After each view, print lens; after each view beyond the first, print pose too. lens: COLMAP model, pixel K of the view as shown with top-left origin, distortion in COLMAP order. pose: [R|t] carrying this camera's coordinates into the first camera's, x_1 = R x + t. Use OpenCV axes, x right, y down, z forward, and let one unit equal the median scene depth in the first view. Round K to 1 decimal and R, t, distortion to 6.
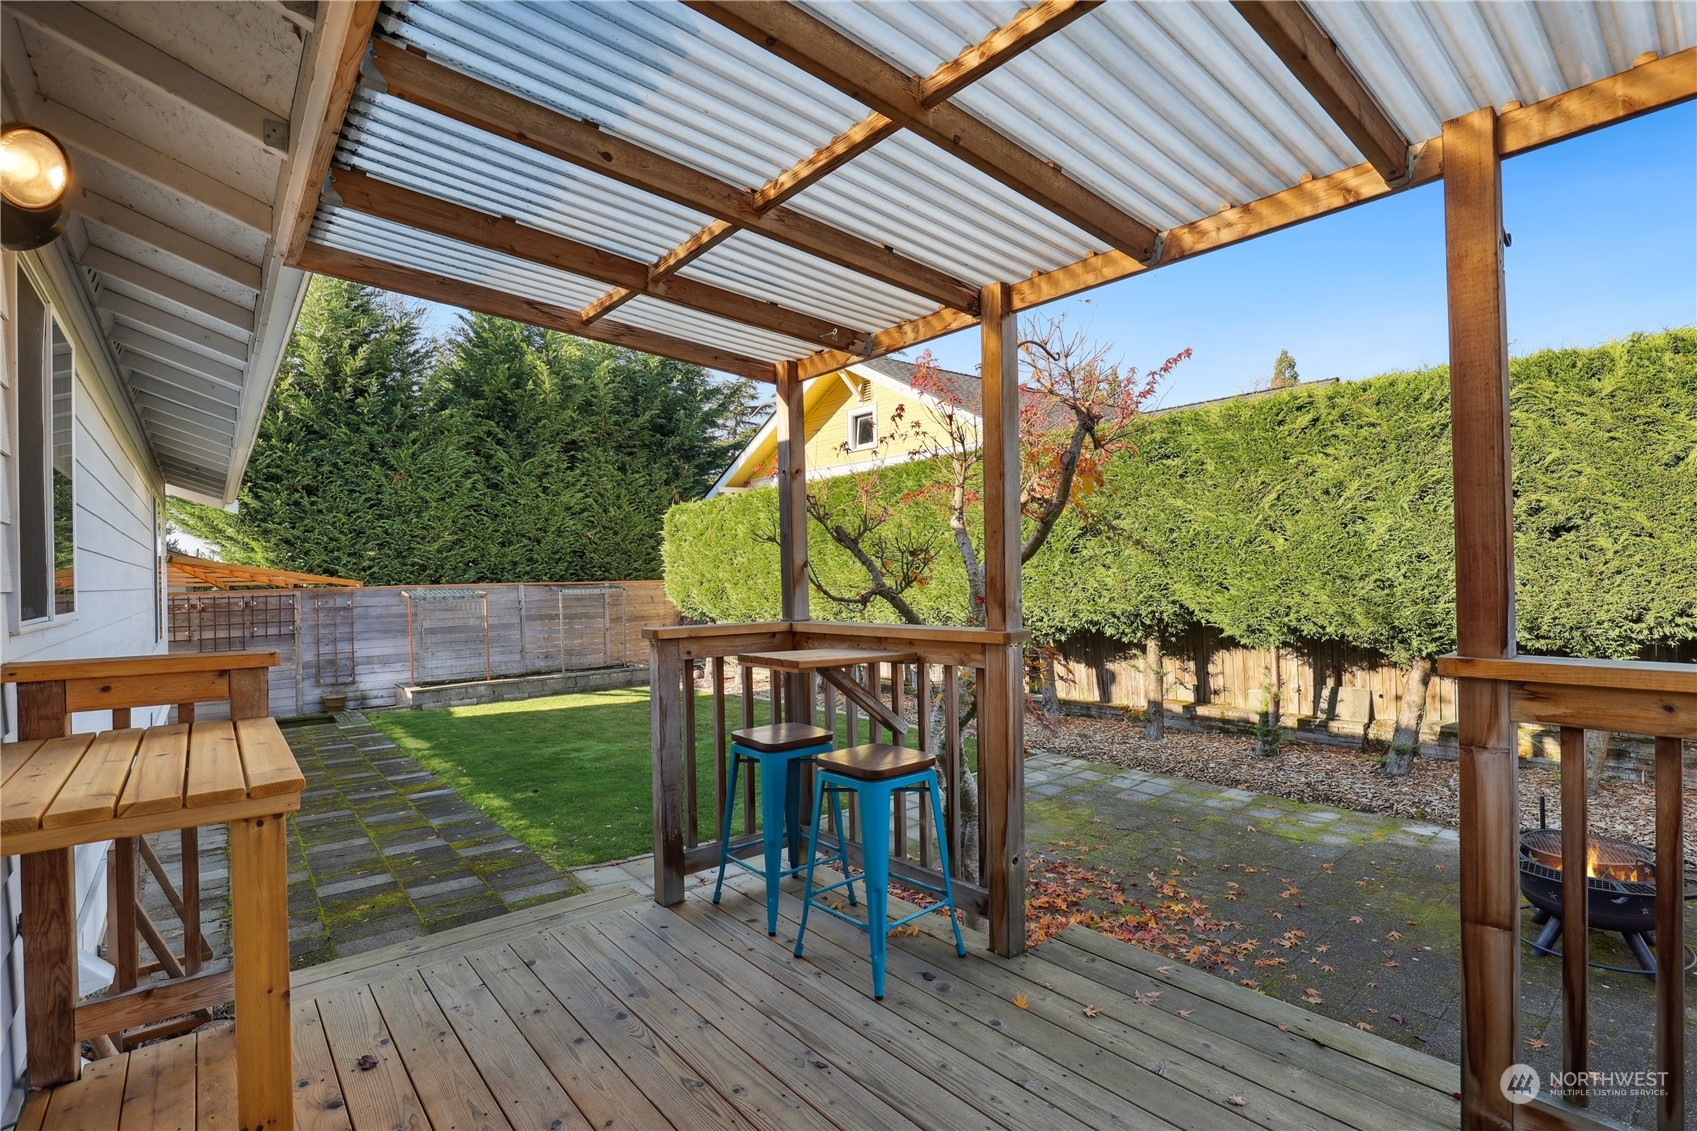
lens RADIAL K [[790.7, 0, 844.6], [0, 790.7, 570.1], [0, 0, 1]] dist [-0.020666, -0.000173]
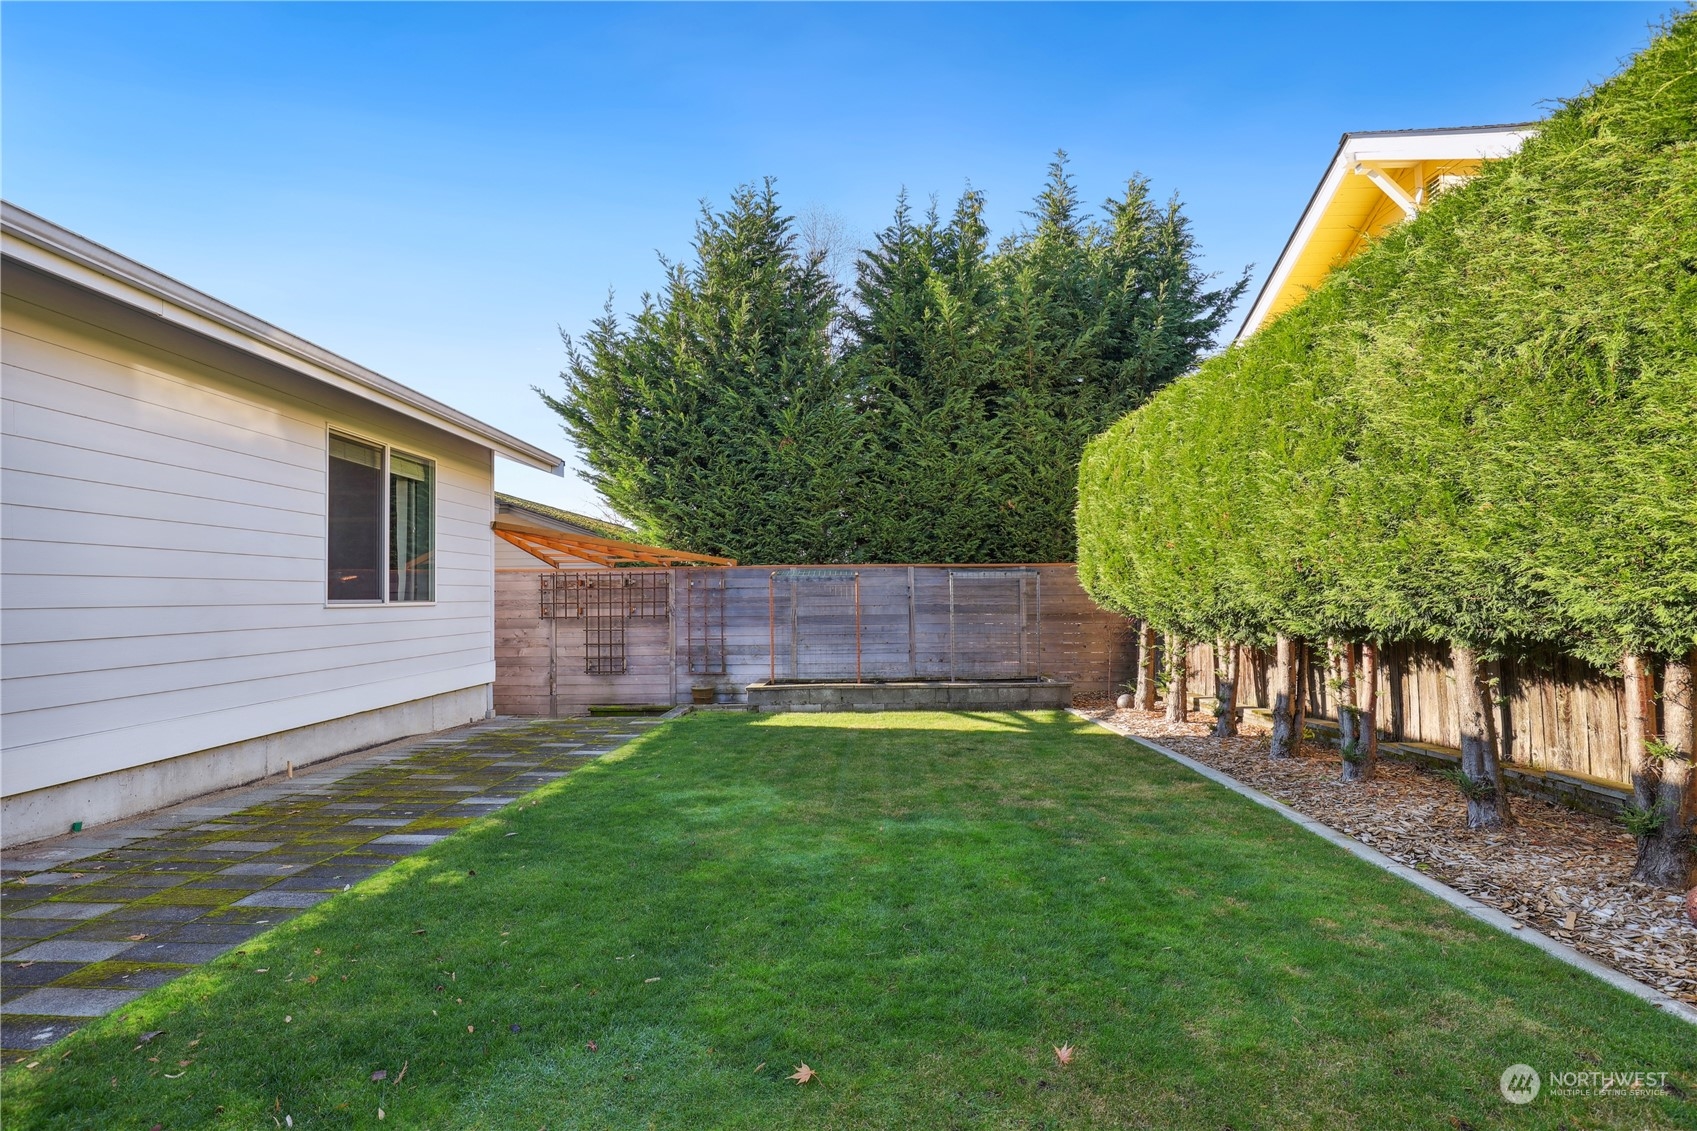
lens RADIAL K [[843.7, 0, 855.5], [0, 843.7, 571.0], [0, 0, 1]] dist [-0.017788, -0.000409]
pose [[0.774218, -0.003815, -0.632908, 0.084700], [-0.005047, 0.999913, -0.012201, 0.036034], [0.632899, 0.012641, 0.774131, 0.335444]]
